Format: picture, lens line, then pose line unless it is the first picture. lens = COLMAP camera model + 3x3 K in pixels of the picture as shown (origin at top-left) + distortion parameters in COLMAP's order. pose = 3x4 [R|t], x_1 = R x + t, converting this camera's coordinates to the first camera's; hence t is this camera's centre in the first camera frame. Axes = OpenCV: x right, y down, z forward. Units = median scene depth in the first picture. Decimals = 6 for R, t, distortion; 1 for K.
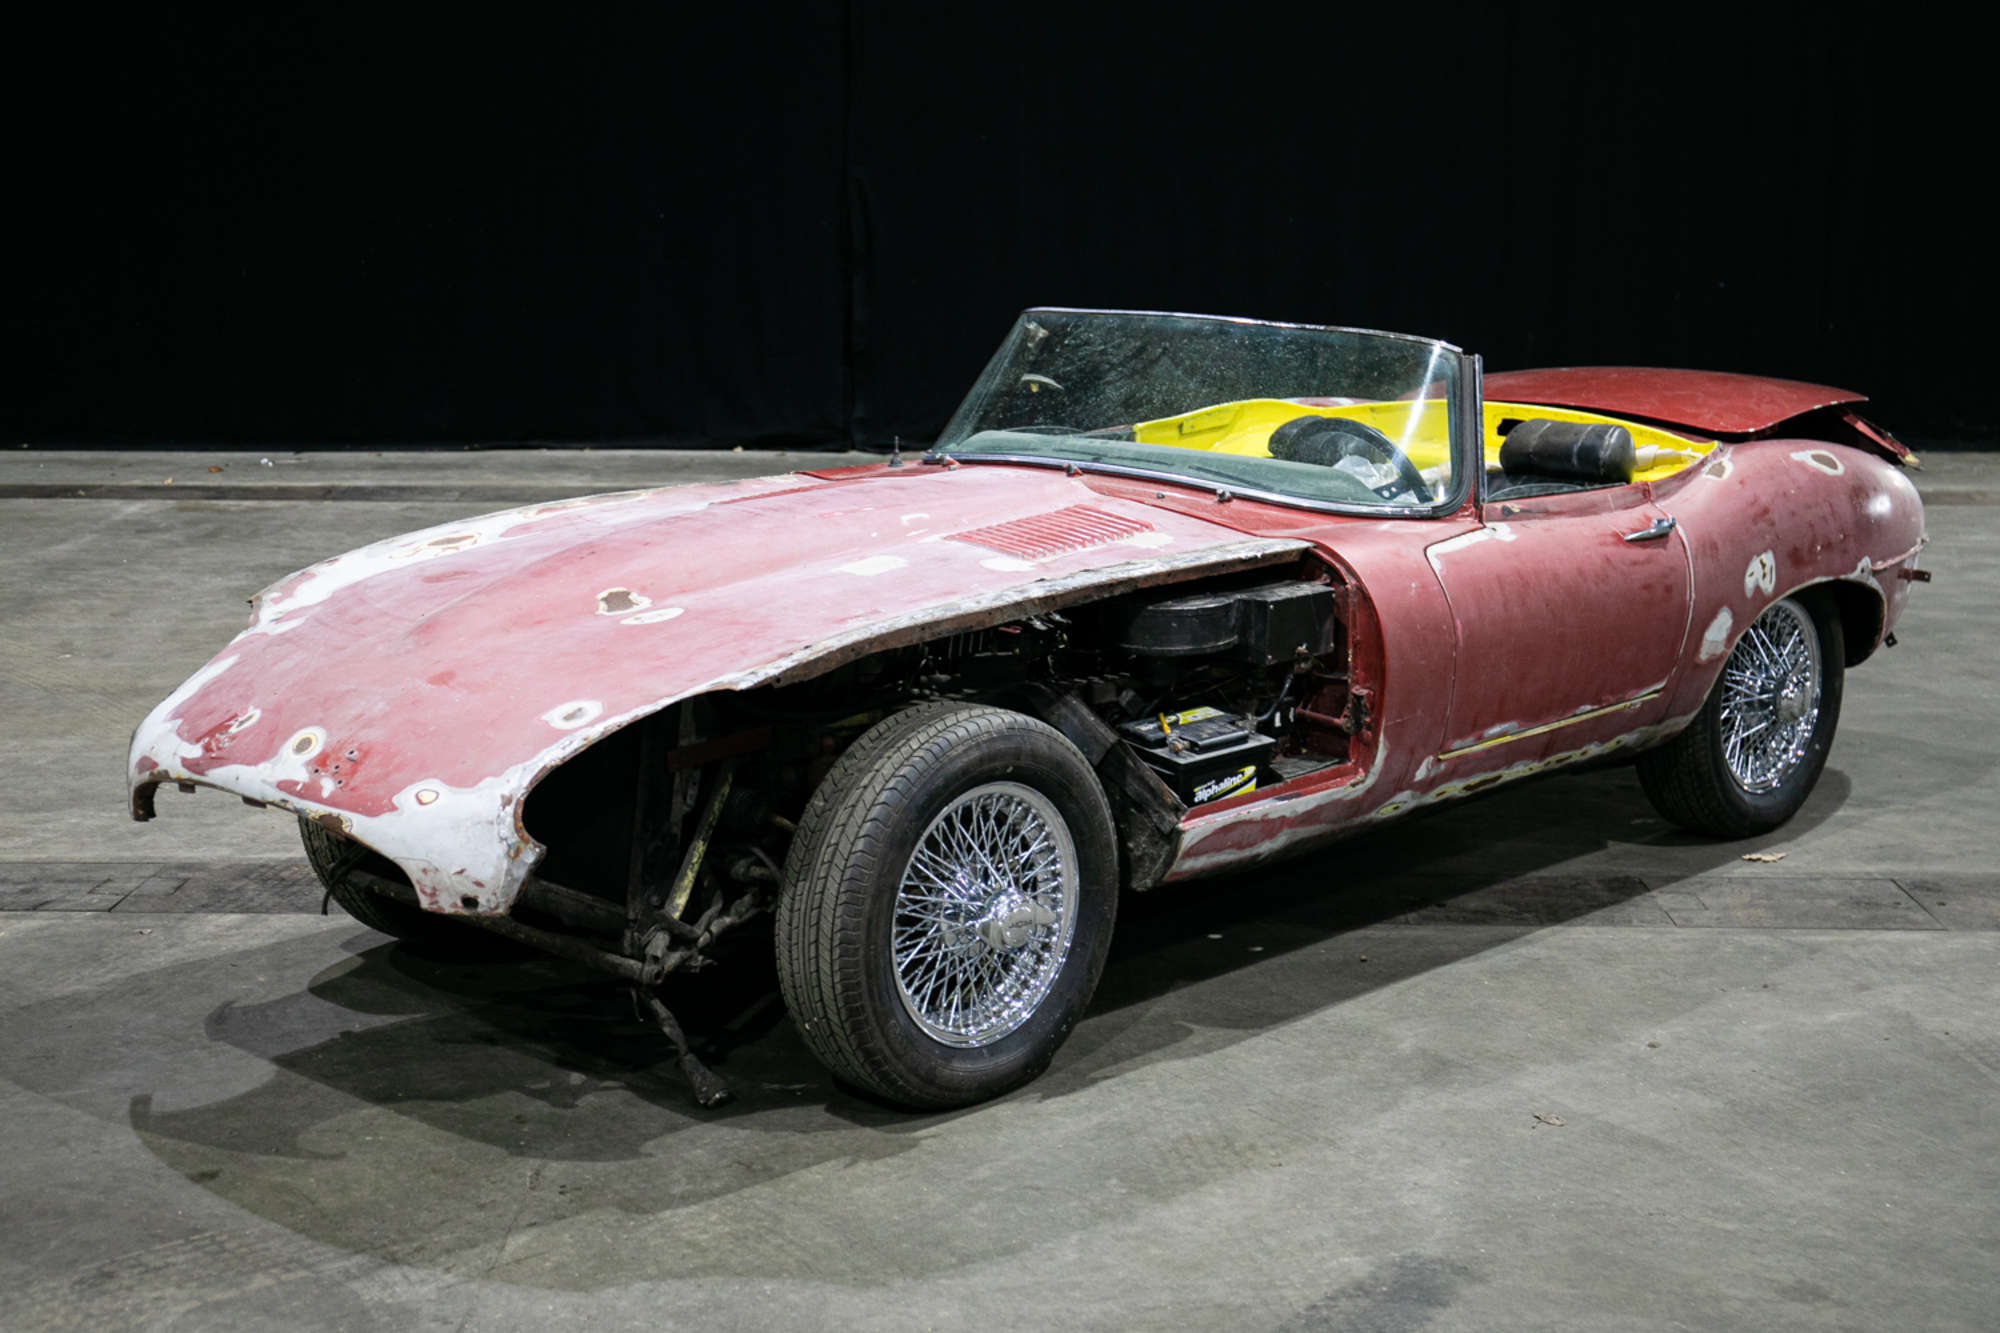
lens RADIAL K [[2936.1, 0, 950.4], [0, 2936.1, 663.3], [0, 0, 1]] dist [0.006514, 0.134099]
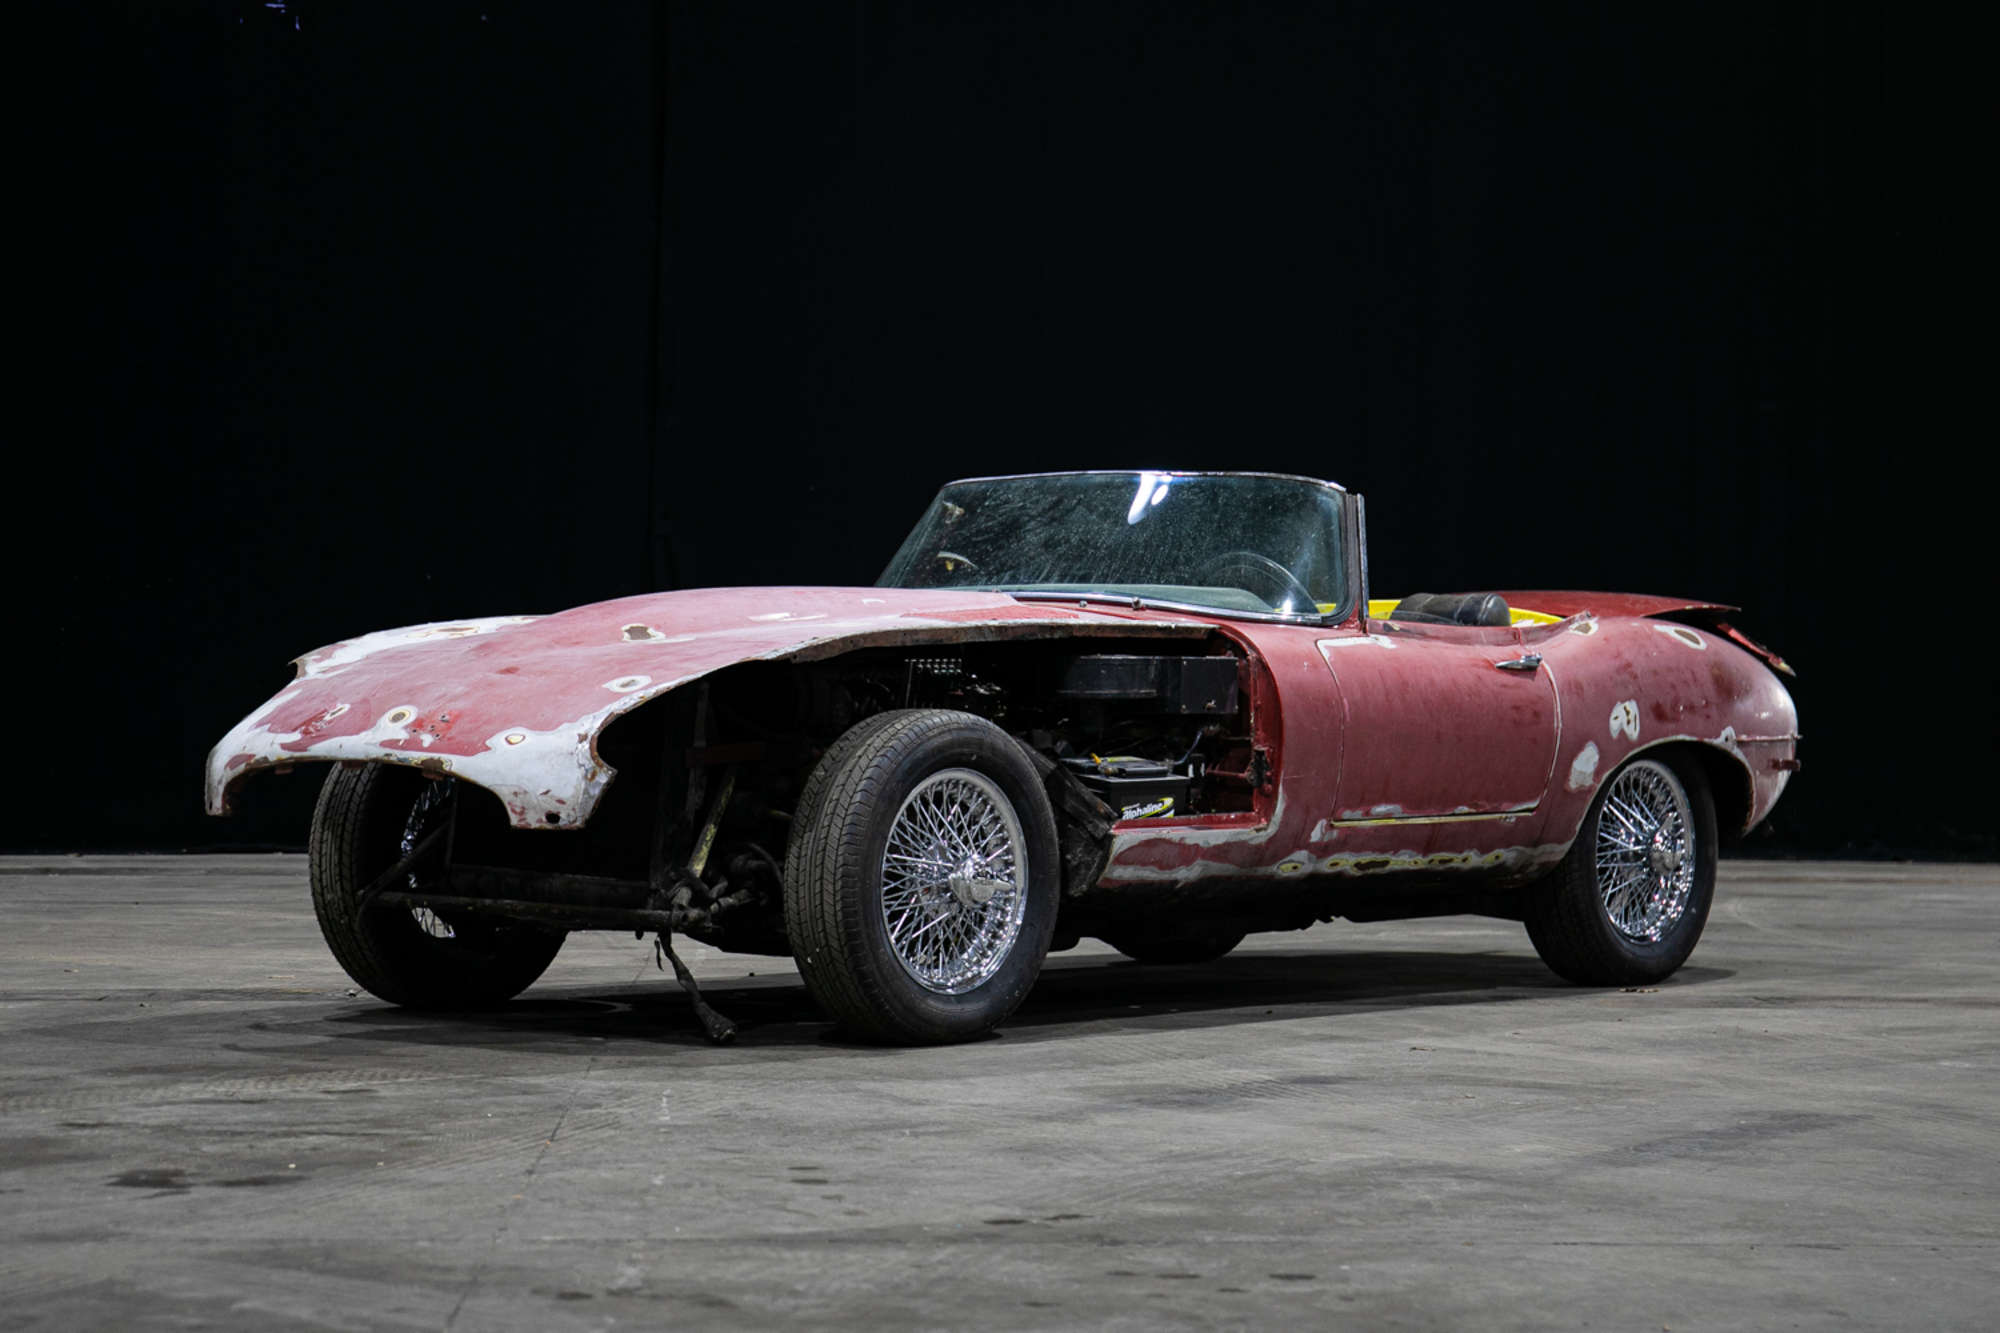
lens RADIAL K [[4633.5, 0, 1000.0], [0, 4633.5, 666.5], [0, 0, 1]] dist [0.013678, -0.073599]
pose [[0.996550, 0.008195, 0.082594, -0.118335], [0.007775, 0.981521, -0.191197, 0.339610], [-0.082635, 0.191179, 0.978071, -0.811841]]
